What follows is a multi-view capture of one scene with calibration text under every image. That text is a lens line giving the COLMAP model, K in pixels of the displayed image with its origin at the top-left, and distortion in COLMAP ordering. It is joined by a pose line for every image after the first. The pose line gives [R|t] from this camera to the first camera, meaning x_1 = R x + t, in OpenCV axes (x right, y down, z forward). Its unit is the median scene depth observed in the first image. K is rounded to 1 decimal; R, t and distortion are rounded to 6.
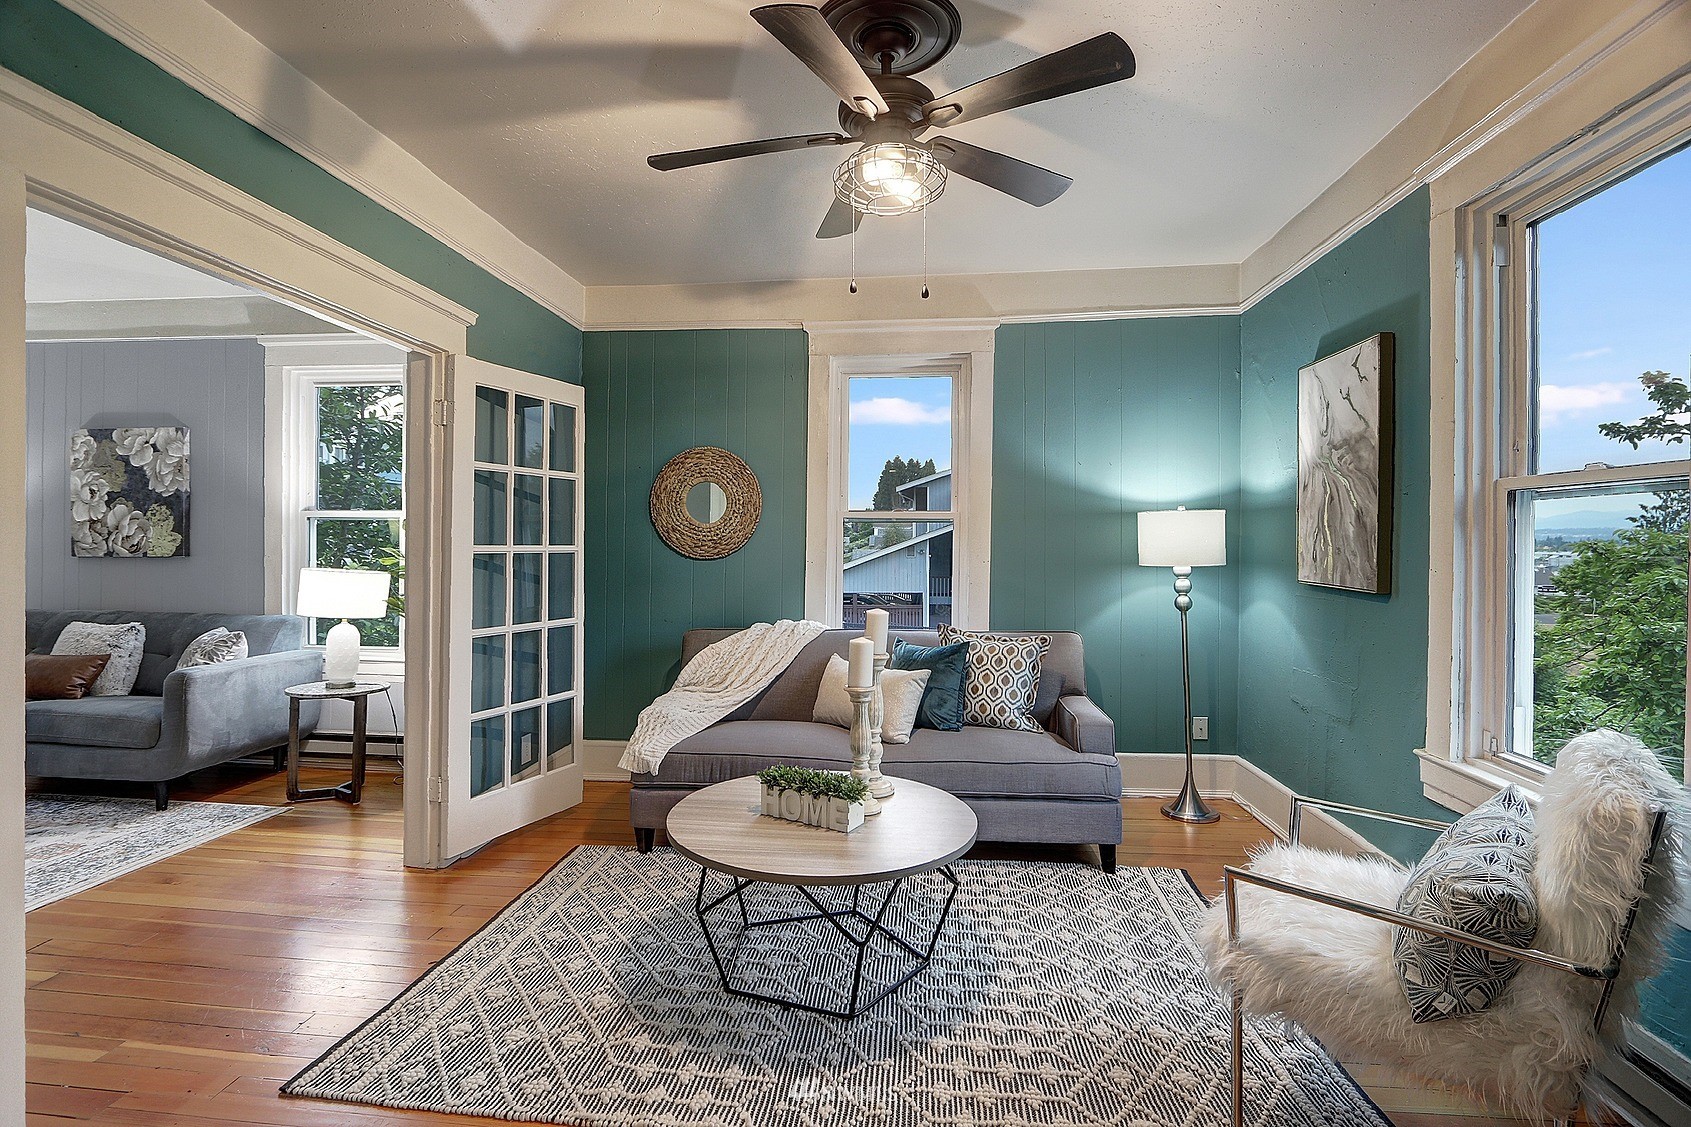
lens RADIAL K [[805.7, 0, 851.5], [0, 805.7, 542.0], [0, 0, 1]] dist [-0.020430, 0.003036]
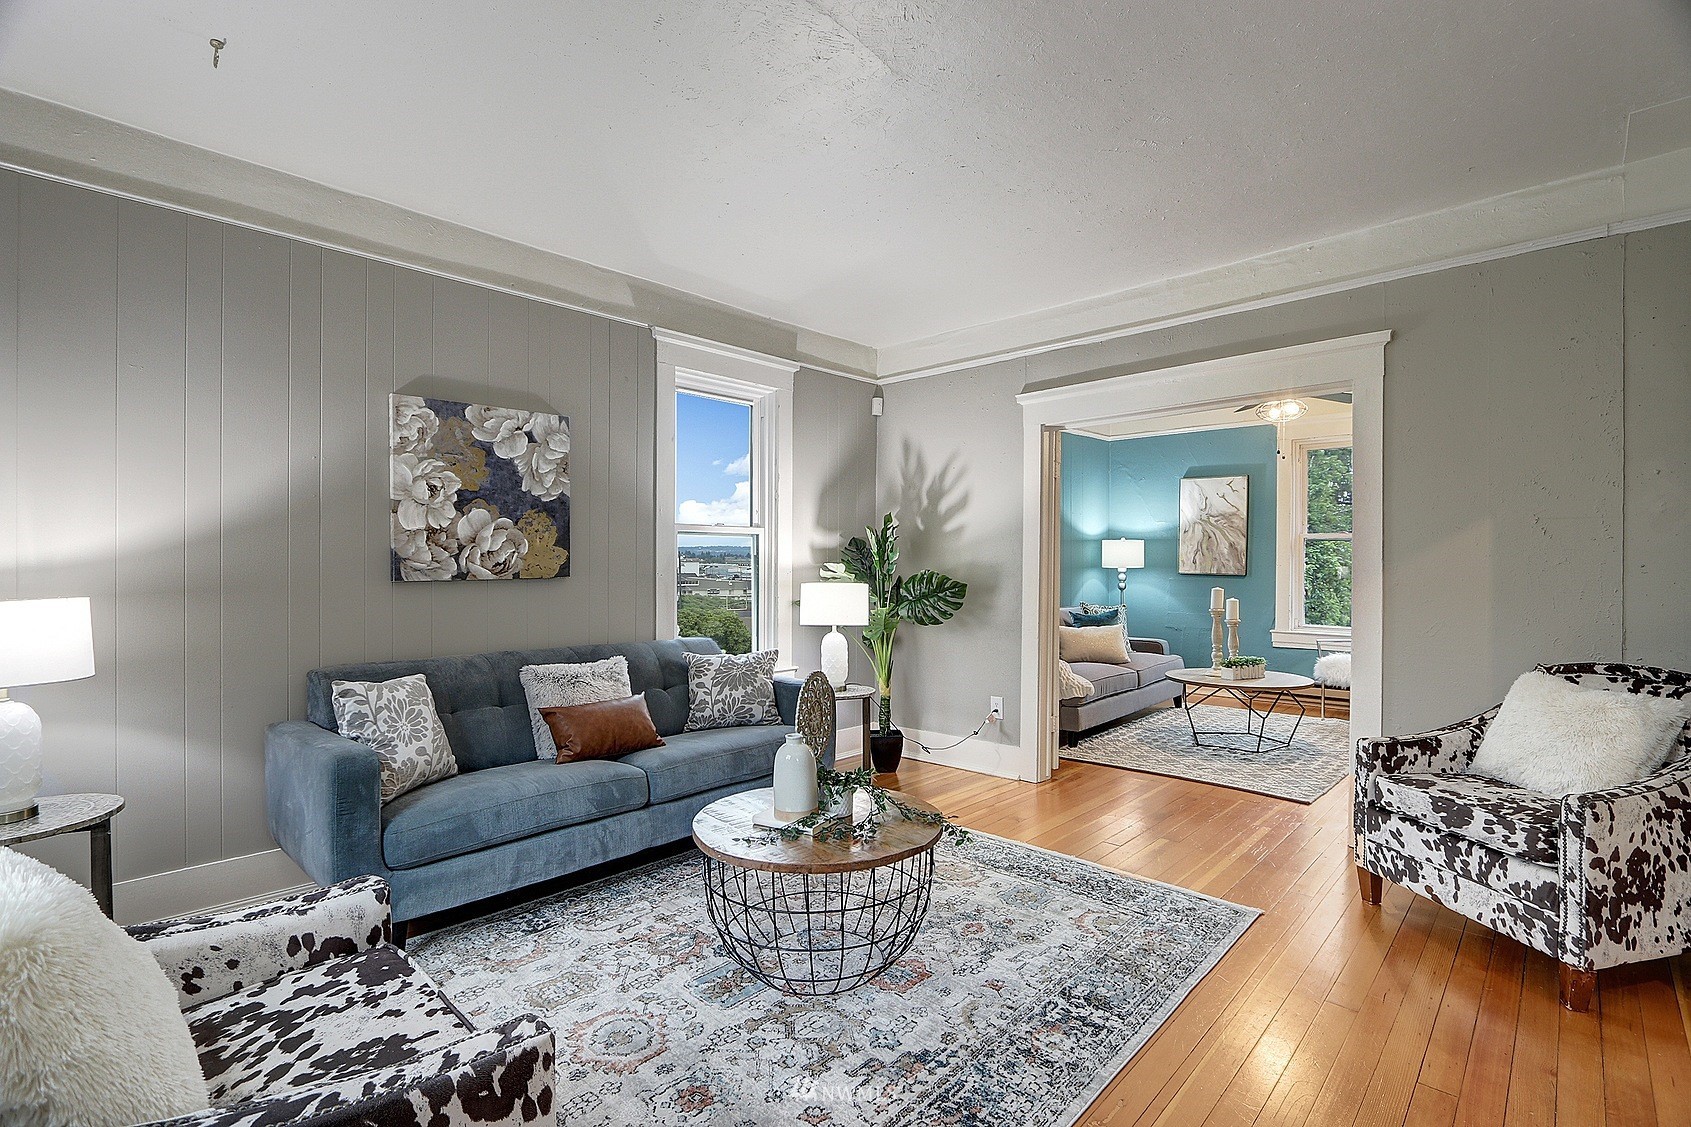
lens RADIAL K [[805.7, 0, 842.8], [0, 805.7, 565.4], [0, 0, 1]] dist [-0.020430, 0.003036]
pose [[0.599139, -0.011406, 0.800564, -1.419503], [0.005856, 0.999934, 0.009864, 0.000028], [-0.800624, -0.001222, 0.599166, 0.310171]]
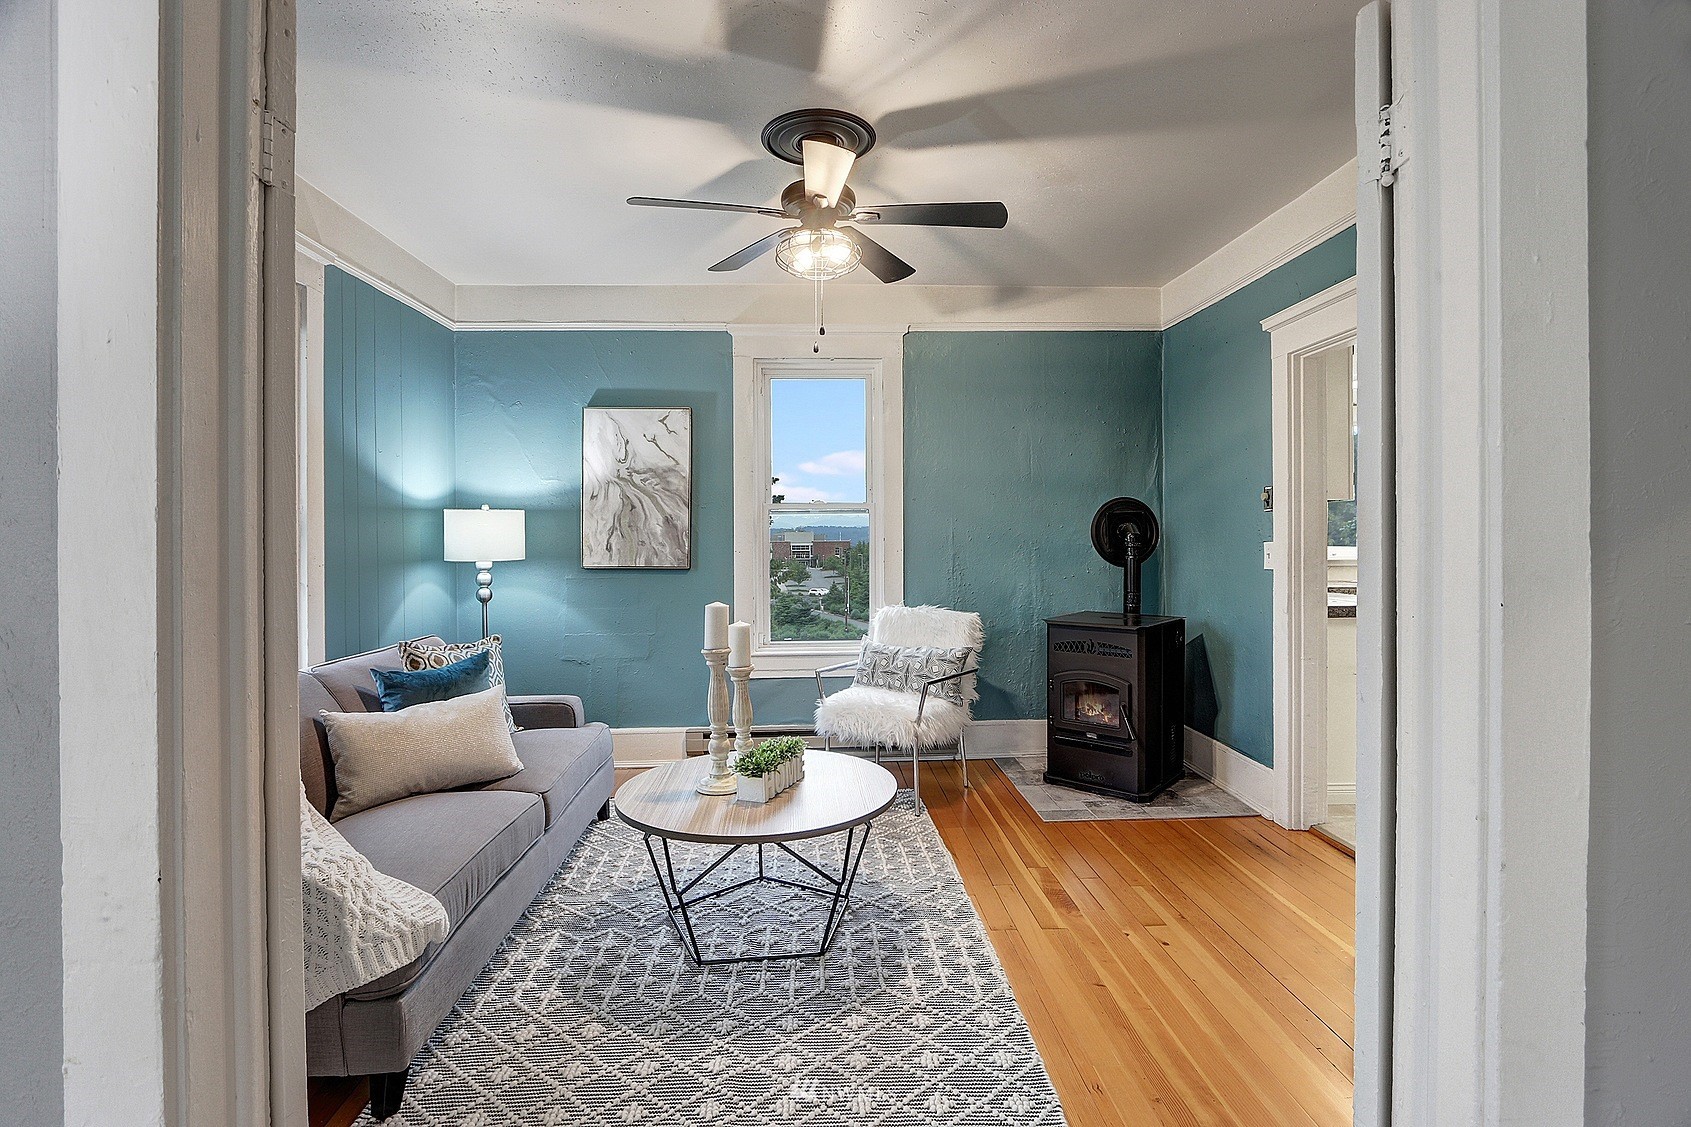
lens RADIAL K [[805.7, 0, 852.3], [0, 805.7, 553.0], [0, 0, 1]] dist [-0.020430, 0.003036]
pose [[-0.157745, -0.017445, 0.987326, -0.642013], [0.011075, 0.999750, 0.019434, 0.003449], [-0.987418, 0.014000, -0.157512, 0.596217]]
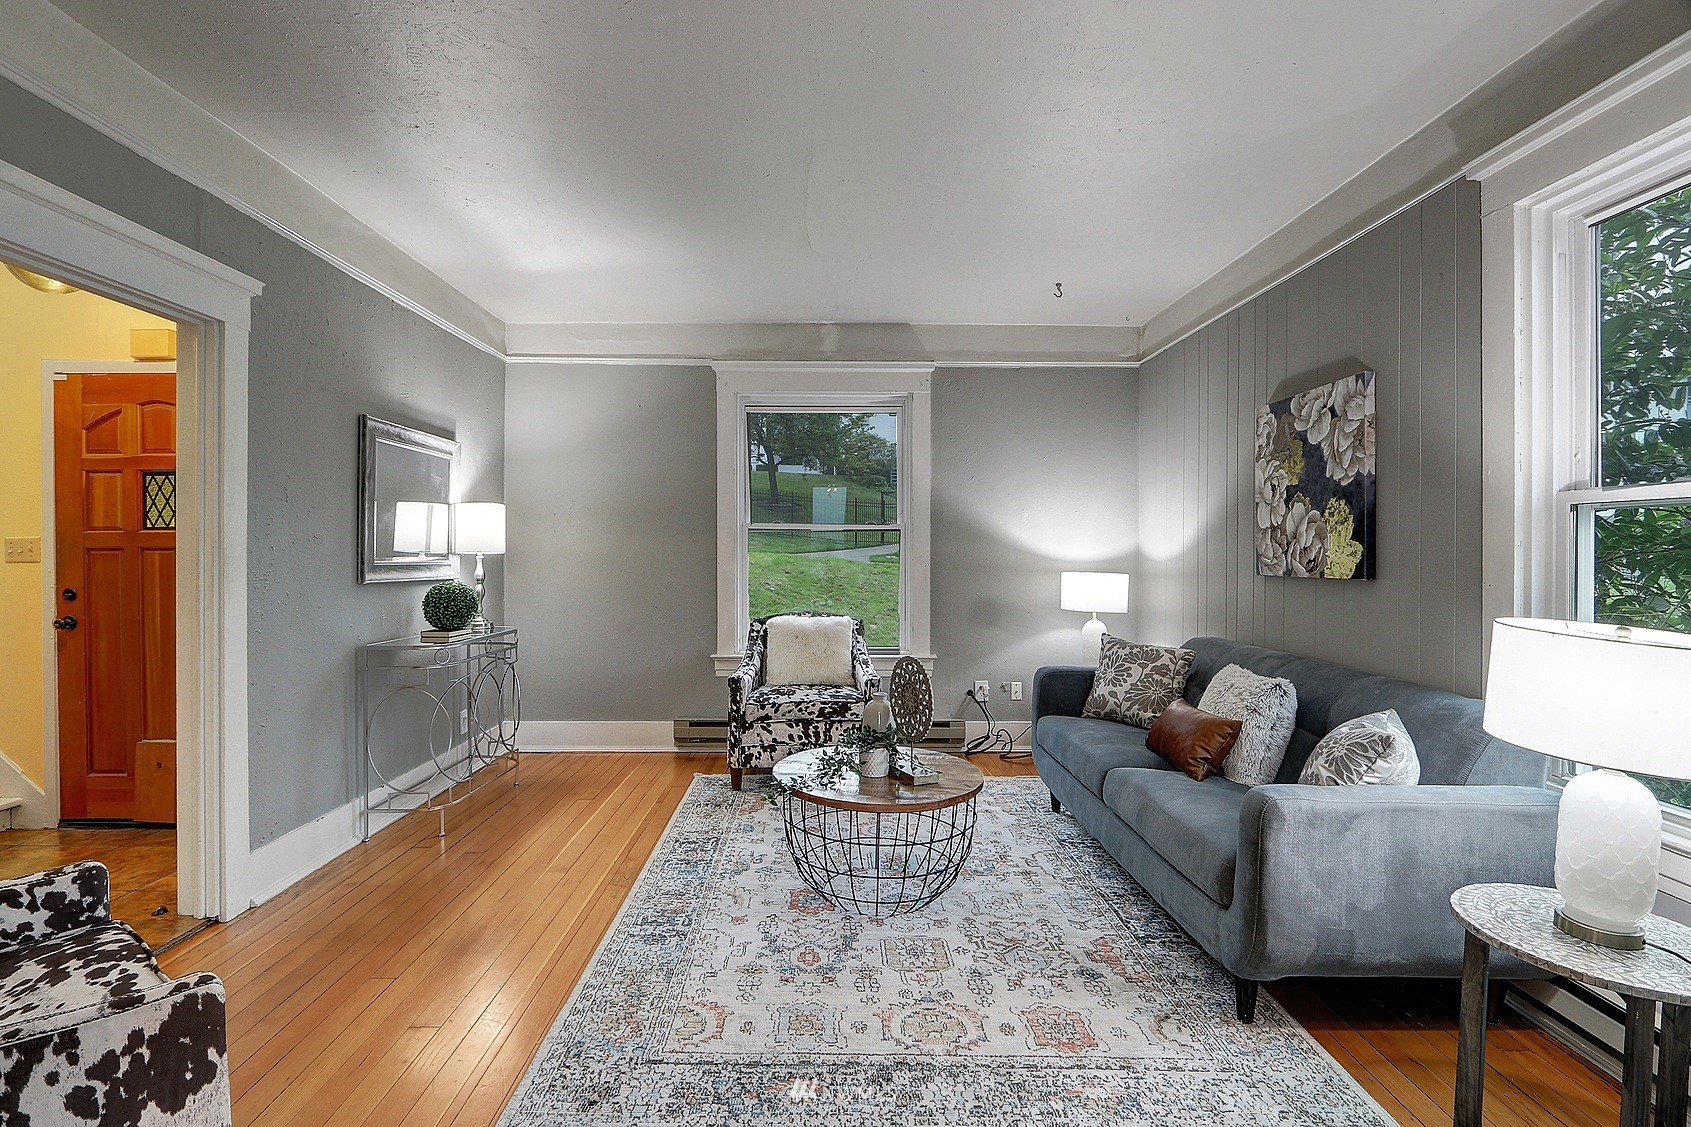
lens RADIAL K [[805.7, 0, 837.0], [0, 805.7, 555.3], [0, 0, 1]] dist [-0.020430, 0.003036]
pose [[0.112719, -0.001395, -0.993626, -0.286397], [-0.004402, 0.999989, -0.001903, 0.002779], [0.993617, 0.004588, 0.112711, 0.557189]]
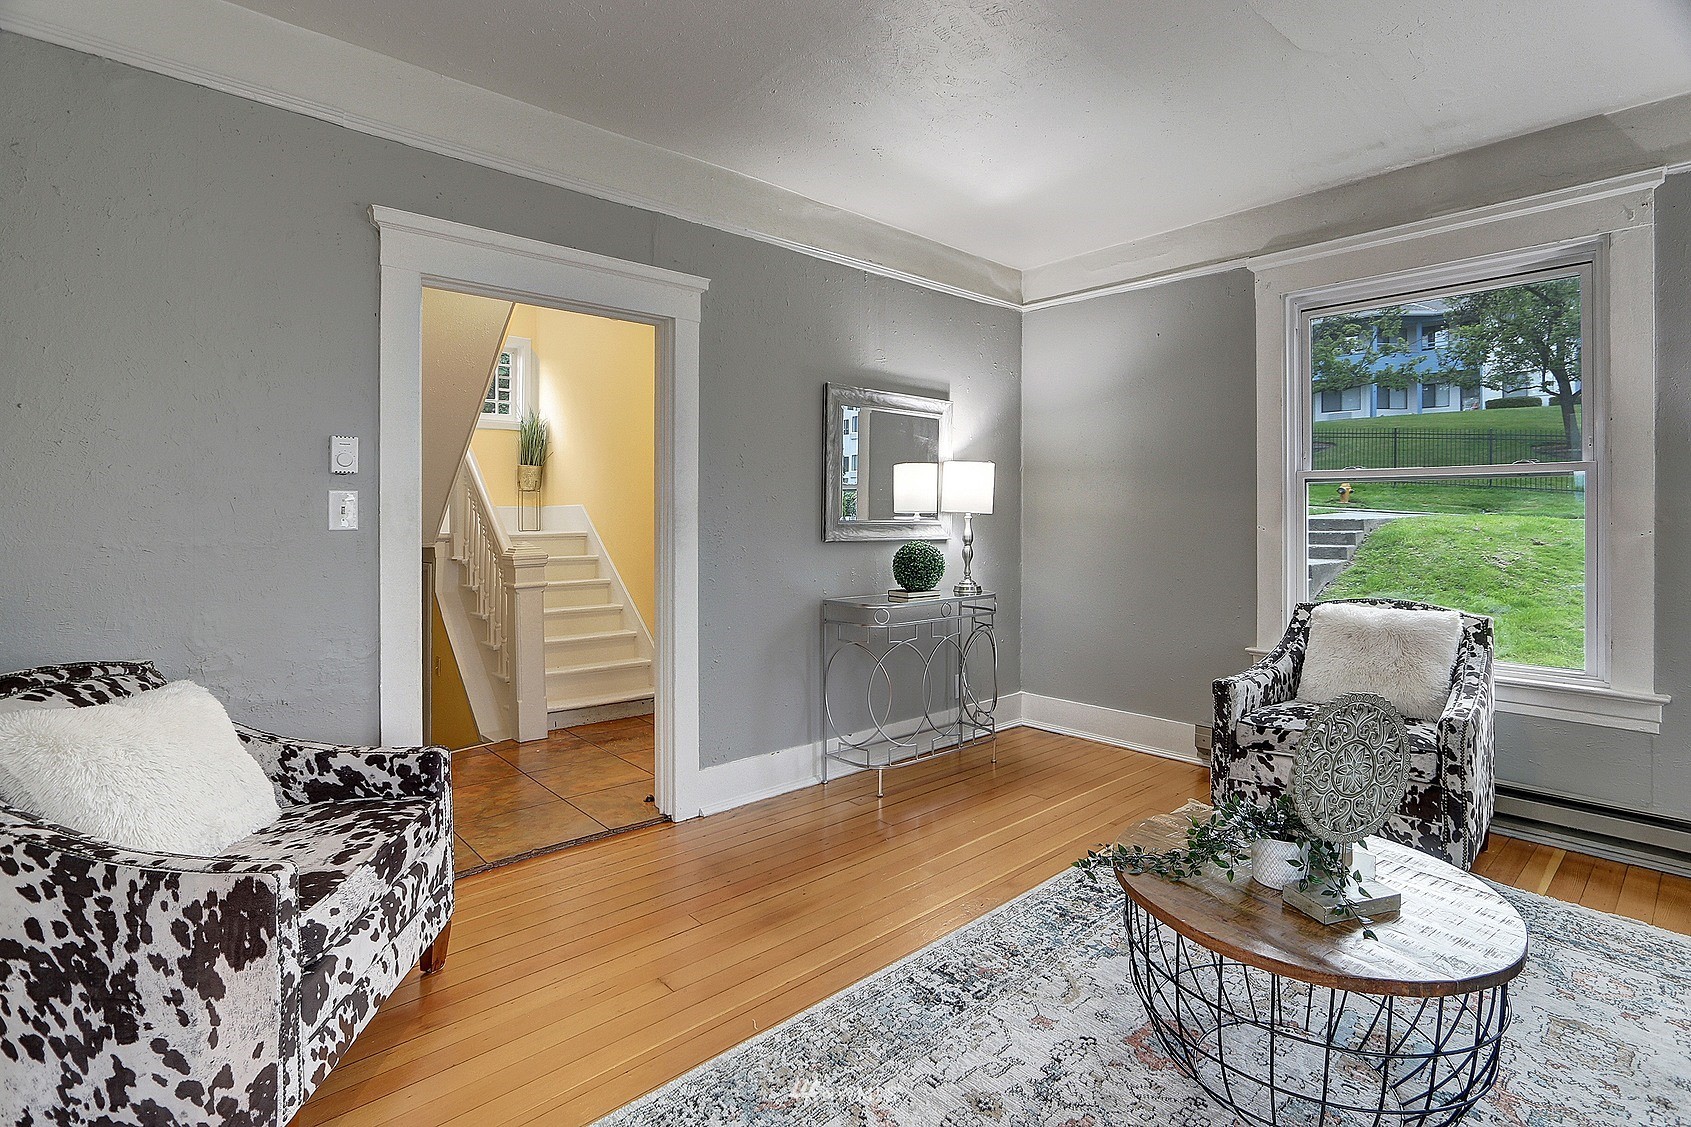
lens RADIAL K [[805.7, 0, 811.6], [0, 805.7, 514.8], [0, 0, 1]] dist [-0.020430, 0.003036]
pose [[-0.679642, -0.005707, -0.733522, -0.504896], [-0.006631, 0.999977, -0.001636, 0.005036], [0.733514, 0.003752, -0.679664, 0.762854]]
